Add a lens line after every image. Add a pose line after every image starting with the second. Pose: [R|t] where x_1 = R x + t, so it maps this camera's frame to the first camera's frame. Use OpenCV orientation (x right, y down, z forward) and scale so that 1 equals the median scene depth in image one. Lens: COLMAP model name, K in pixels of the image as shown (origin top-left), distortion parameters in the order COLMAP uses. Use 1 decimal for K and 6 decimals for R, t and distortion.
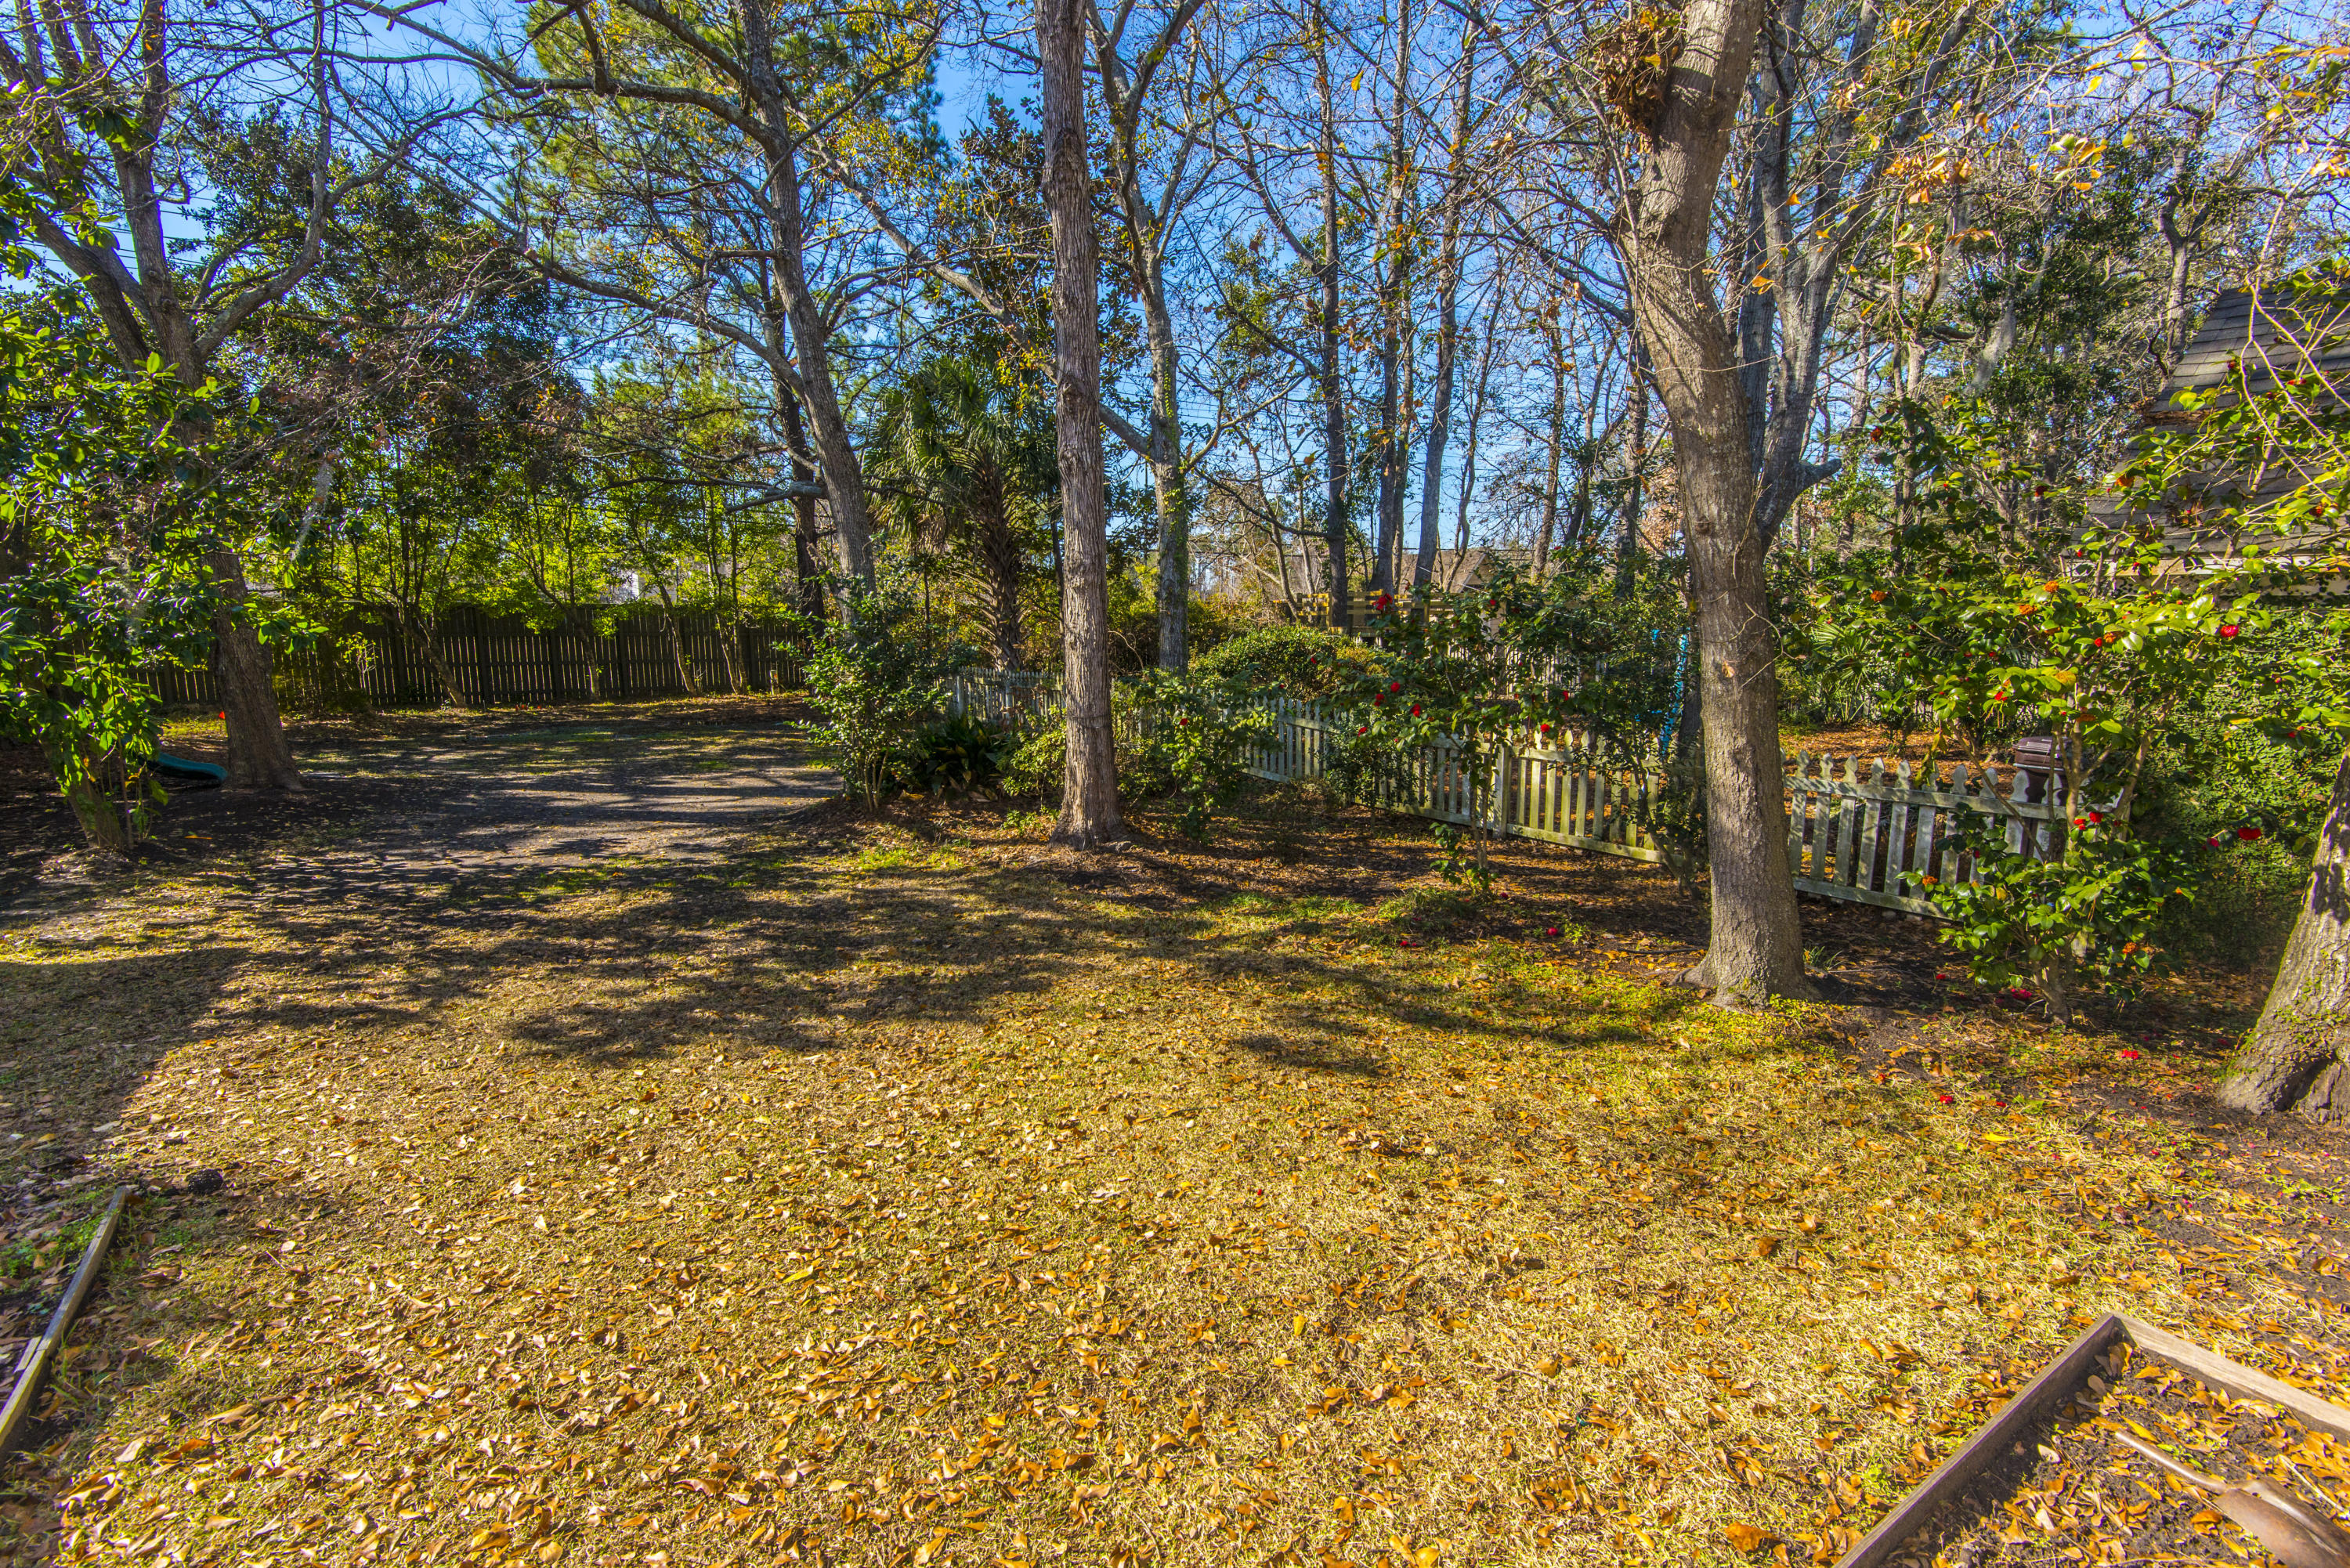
lens RADIAL K [[1059.8, 0, 1171.5], [0, 1059.8, 783.2], [0, 0, 1]] dist [-0.002635, -0.005302]
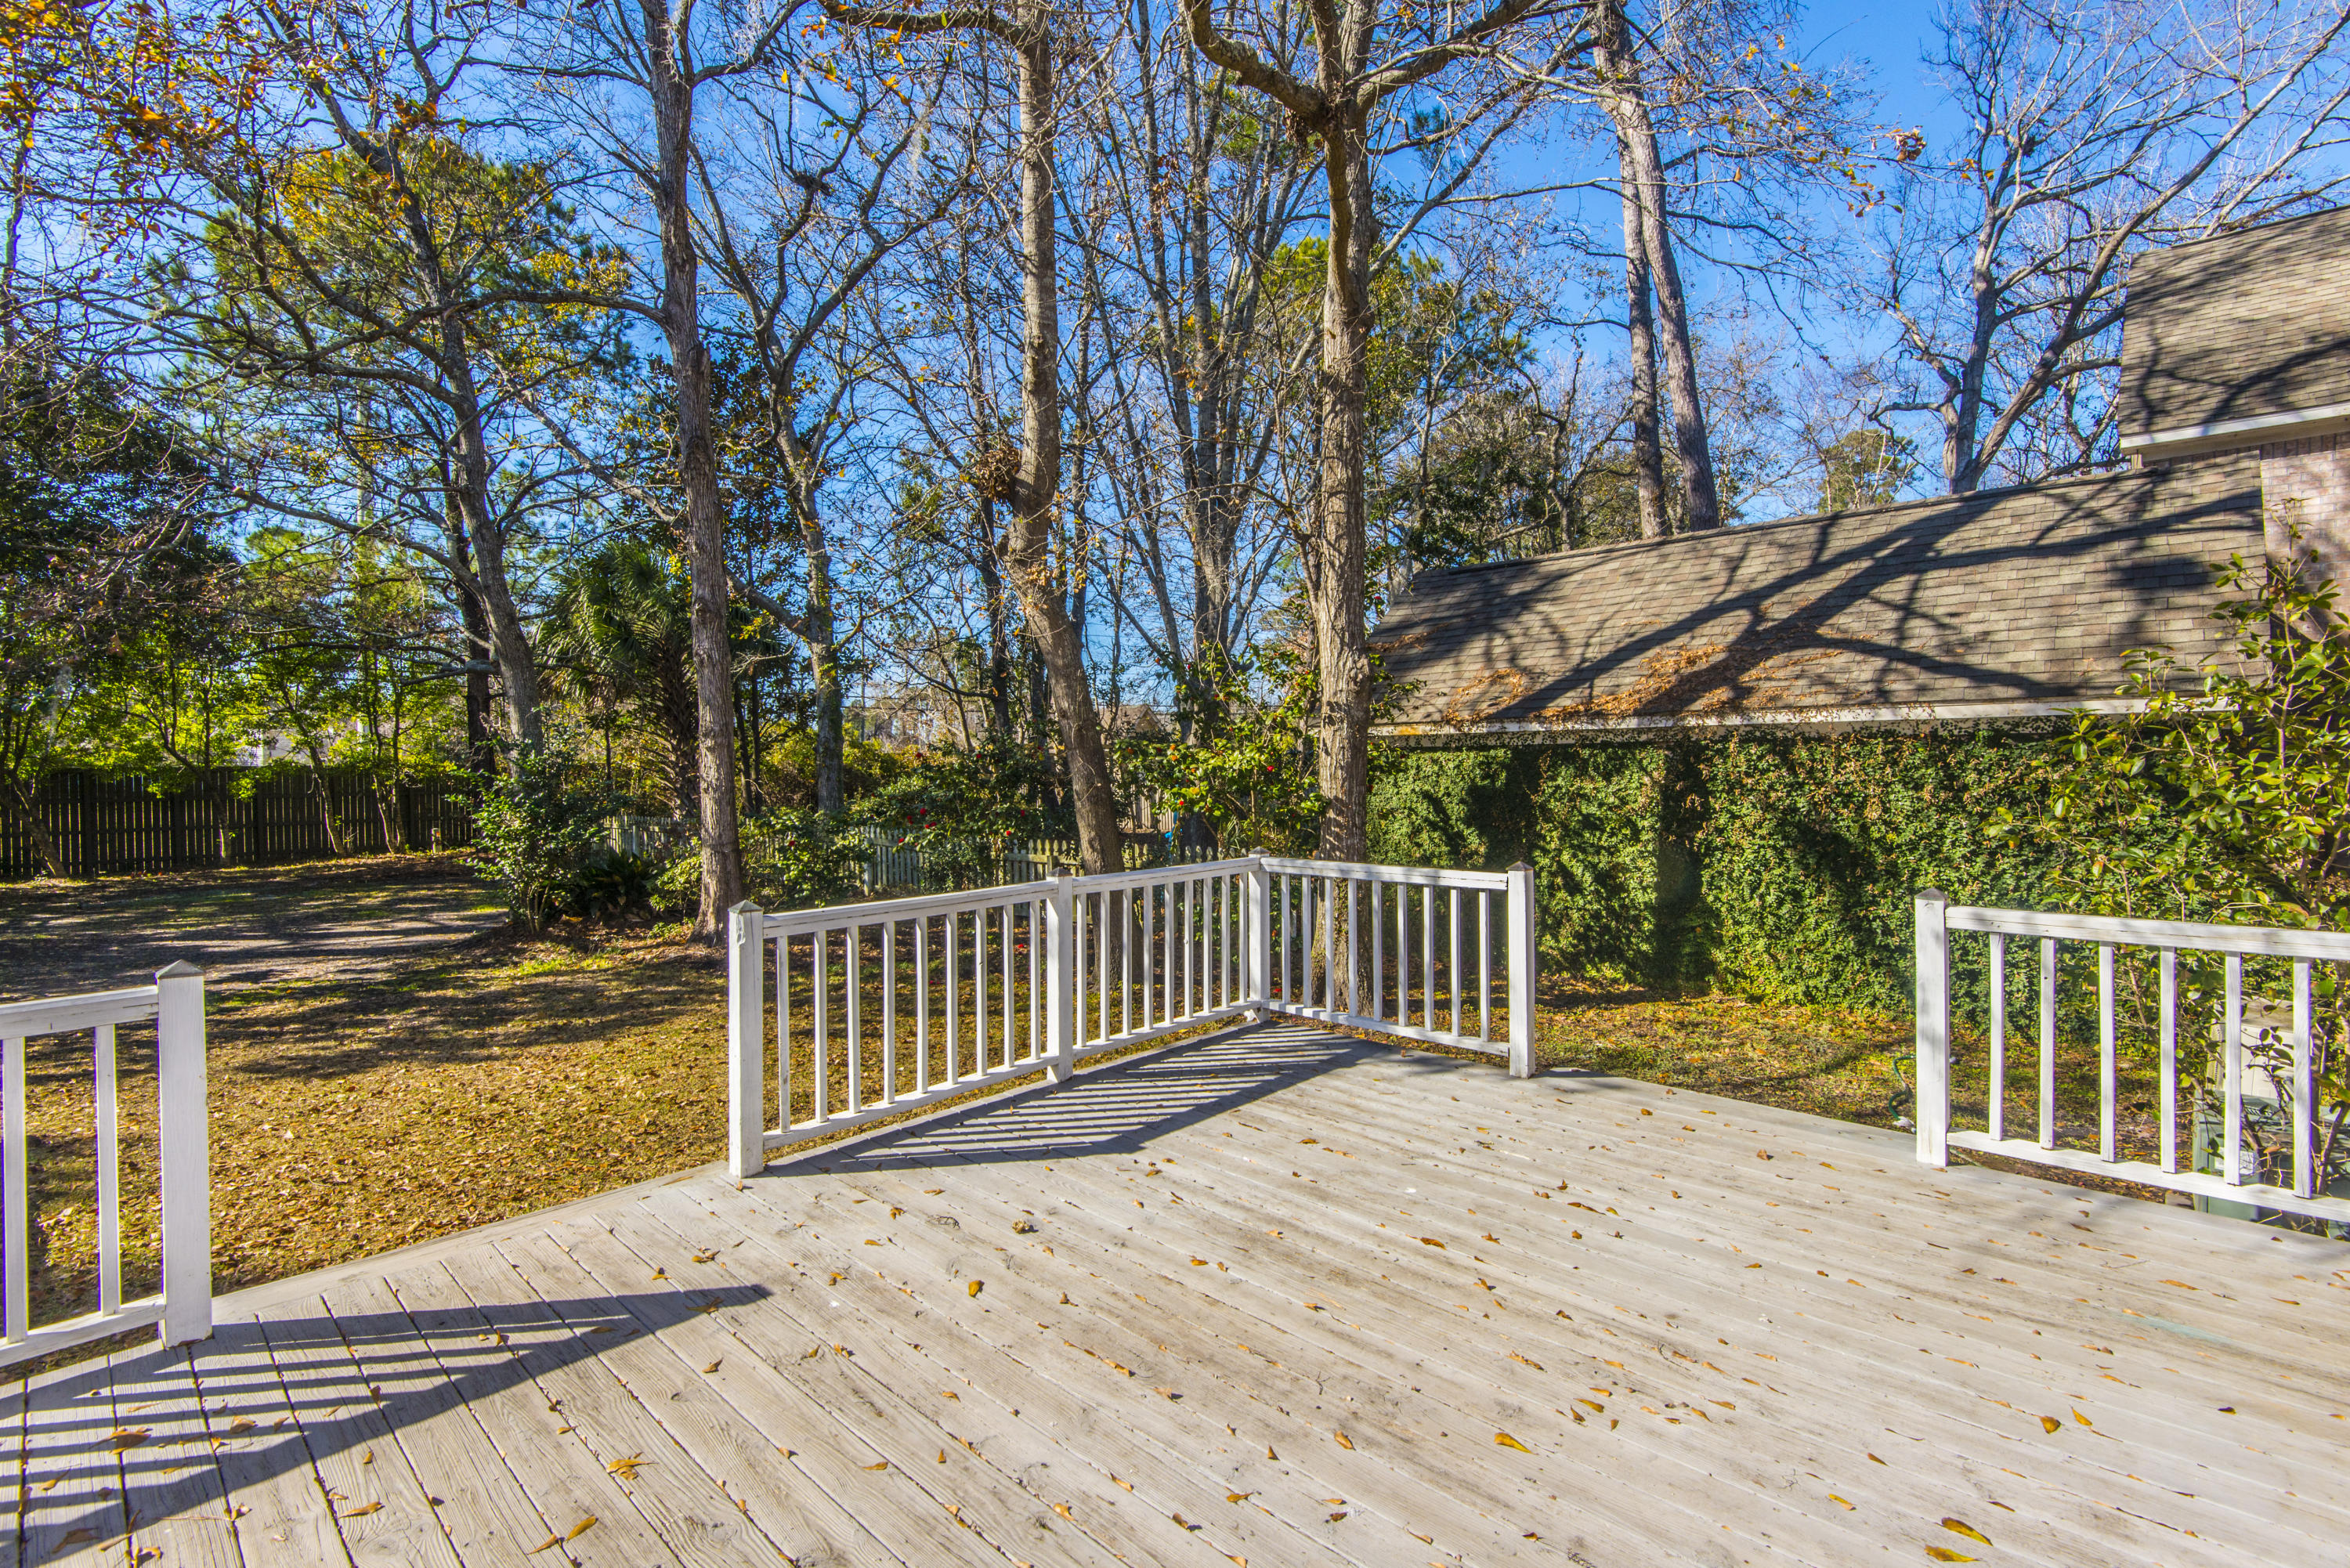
lens RADIAL K [[1059.8, 0, 1190.7], [0, 1059.8, 765.5], [0, 0, 1]] dist [-0.002635, -0.005302]
pose [[0.964059, -0.019959, 0.264939, 0.101814], [0.060429, 0.987512, -0.145496, 0.049100], [-0.258726, 0.156276, 0.953225, -0.306456]]
